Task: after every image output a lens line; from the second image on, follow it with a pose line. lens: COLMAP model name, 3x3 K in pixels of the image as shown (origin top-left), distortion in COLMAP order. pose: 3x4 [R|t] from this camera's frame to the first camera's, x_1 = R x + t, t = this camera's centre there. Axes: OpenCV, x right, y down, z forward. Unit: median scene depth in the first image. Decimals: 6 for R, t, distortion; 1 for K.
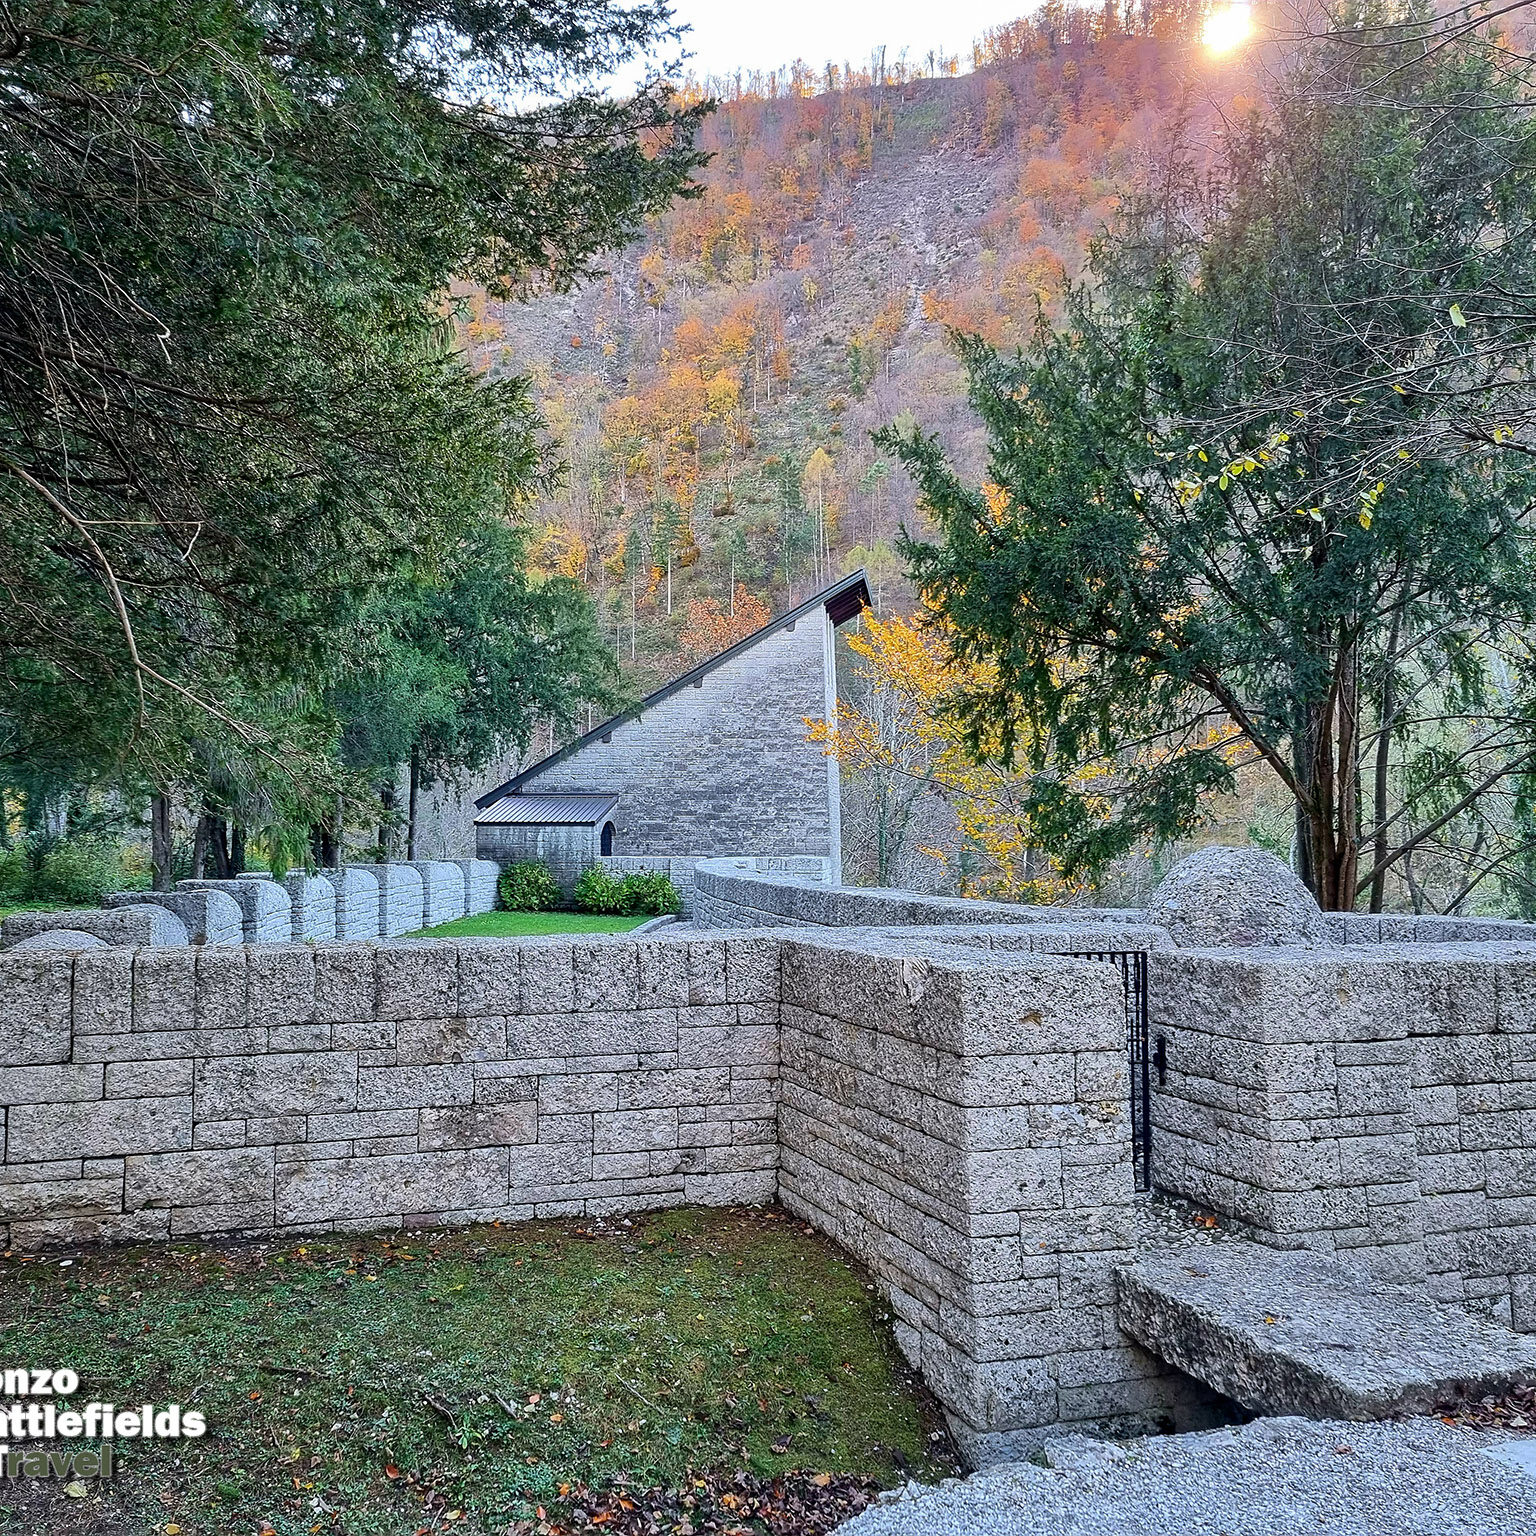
lens RADIAL K [[1551.1, 0, 763.7], [0, 1551.1, 761.2], [0, 0, 1]] dist [0.055616, -0.006964]
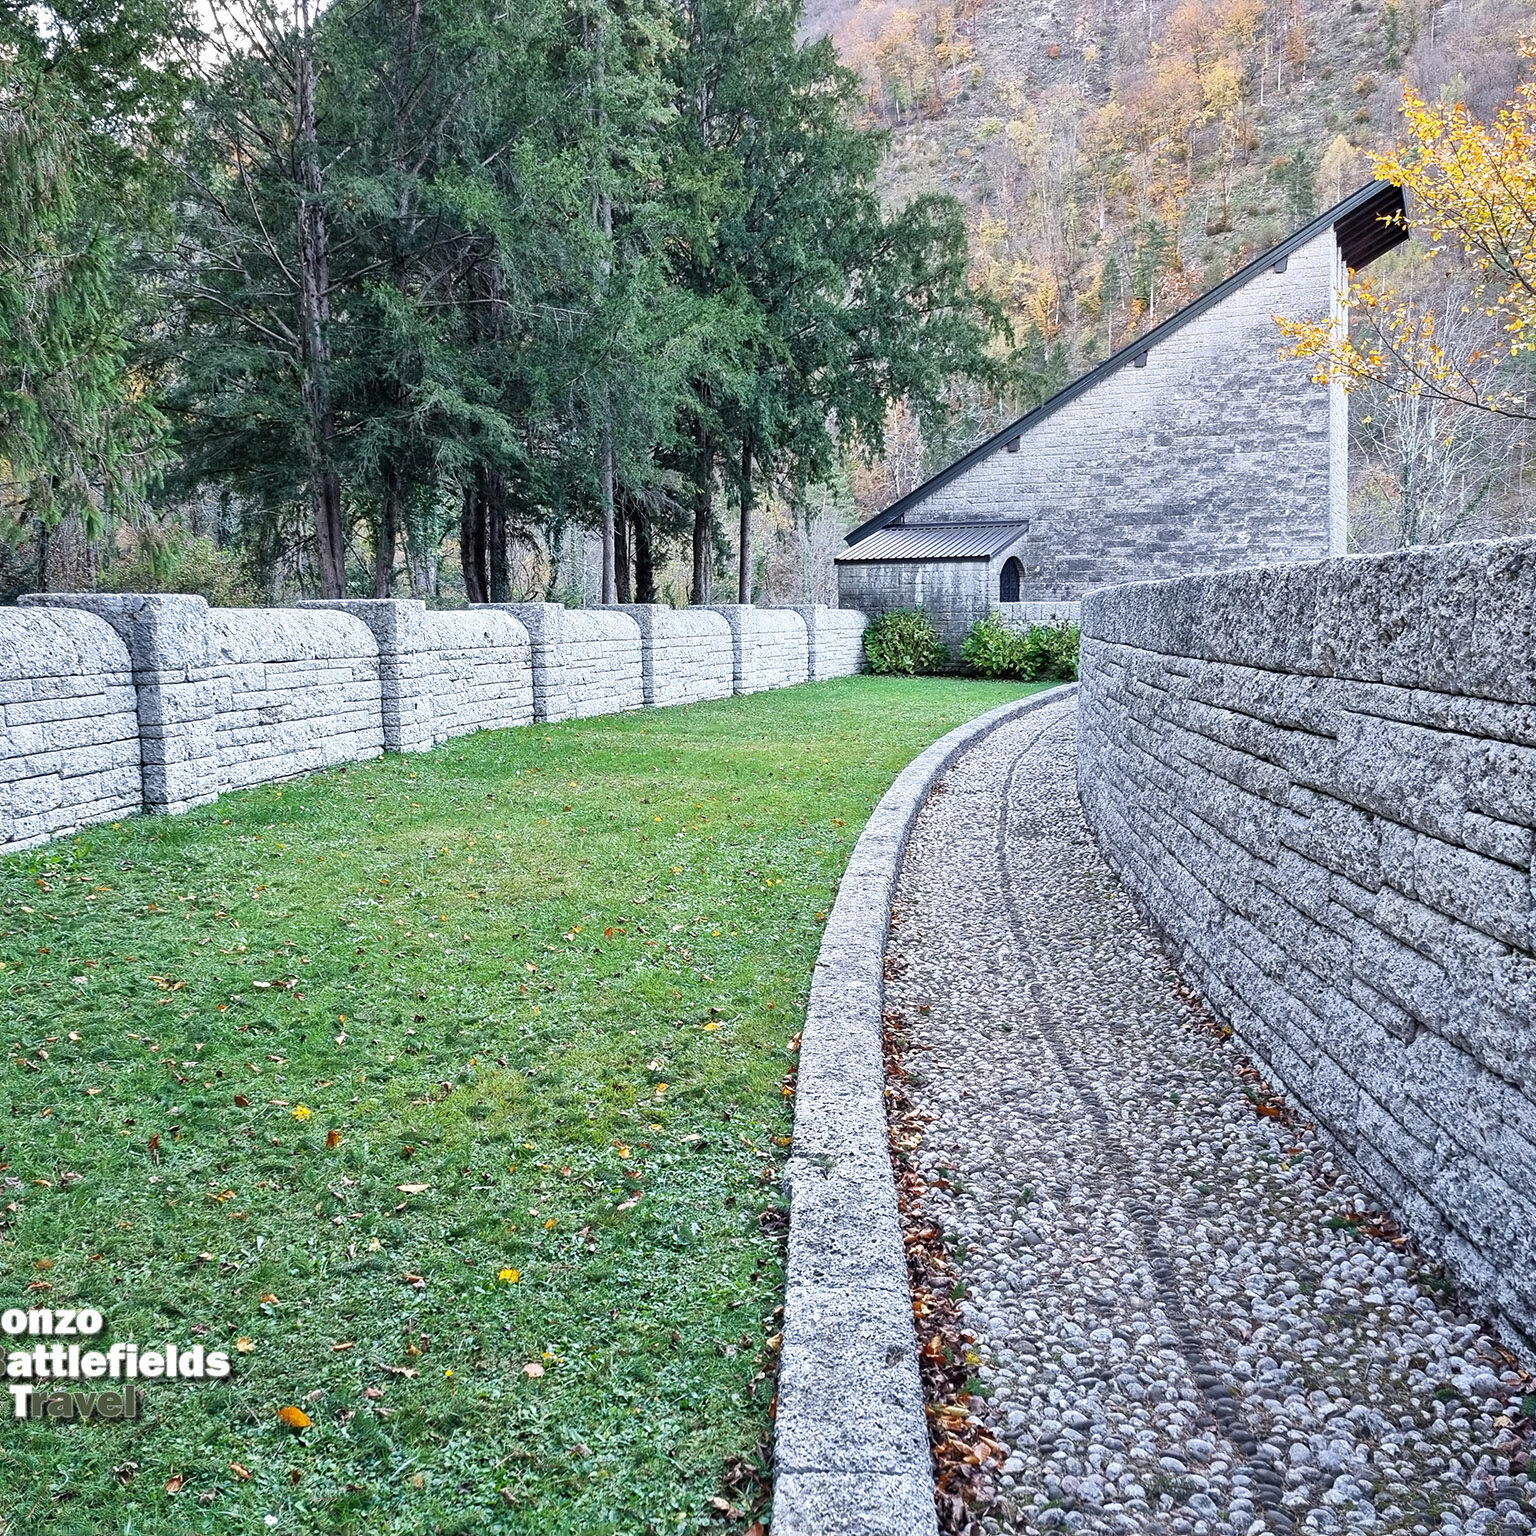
lens RADIAL K [[1541.9, 0, 760.8], [0, 1541.9, 779.3], [0, 0, 1]] dist [0.059412, -0.004806]
pose [[0.952398, 0.020711, -0.304154, 0.041549], [0.027155, 0.987960, 0.152305, 0.085528], [0.303647, -0.153314, 0.940369, 0.746091]]
